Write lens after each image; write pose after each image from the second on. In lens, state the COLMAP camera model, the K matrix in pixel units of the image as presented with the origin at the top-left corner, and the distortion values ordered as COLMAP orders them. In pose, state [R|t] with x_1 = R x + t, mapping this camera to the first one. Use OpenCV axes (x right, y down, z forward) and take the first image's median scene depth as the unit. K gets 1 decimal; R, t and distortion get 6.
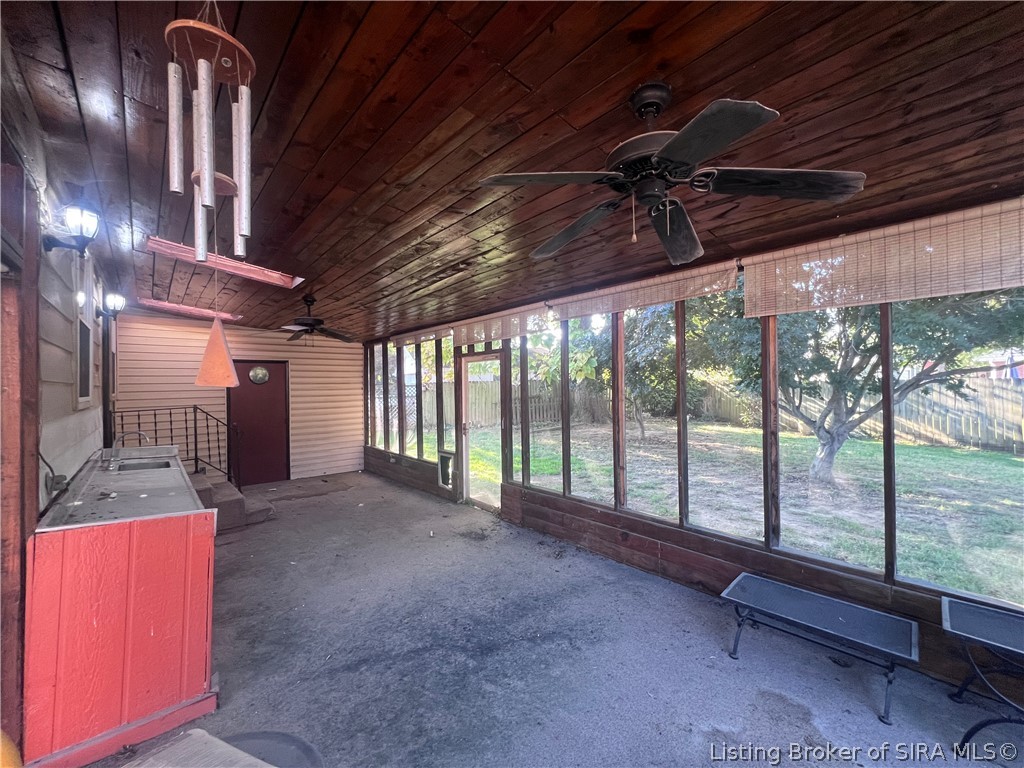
lens RADIAL K [[411.4, 0, 506.9], [0, 411.4, 385.2], [0, 0, 1]] dist [-0.004559, 0.000992]
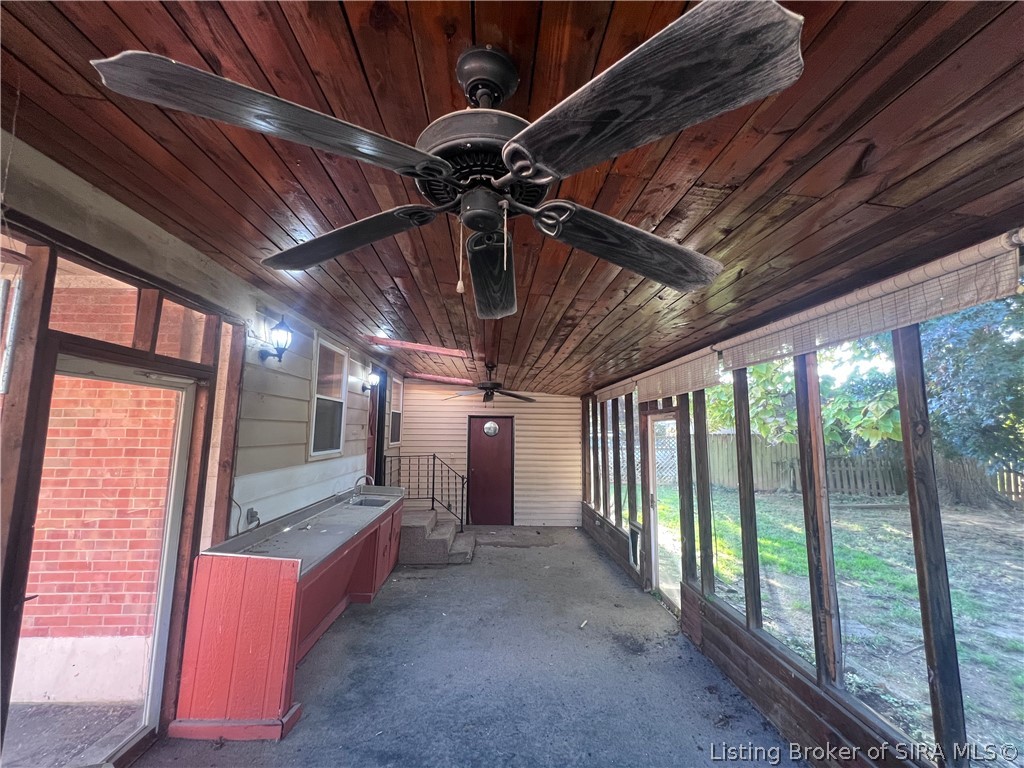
lens RADIAL K [[411.4, 0, 508.7], [0, 411.4, 384.6], [0, 0, 1]] dist [-0.004559, 0.000992]
pose [[0.778430, -0.046761, -0.625987, 0.211616], [-0.022263, 0.994538, -0.101976, -0.038520], [0.627337, 0.093318, 0.773137, 0.154718]]
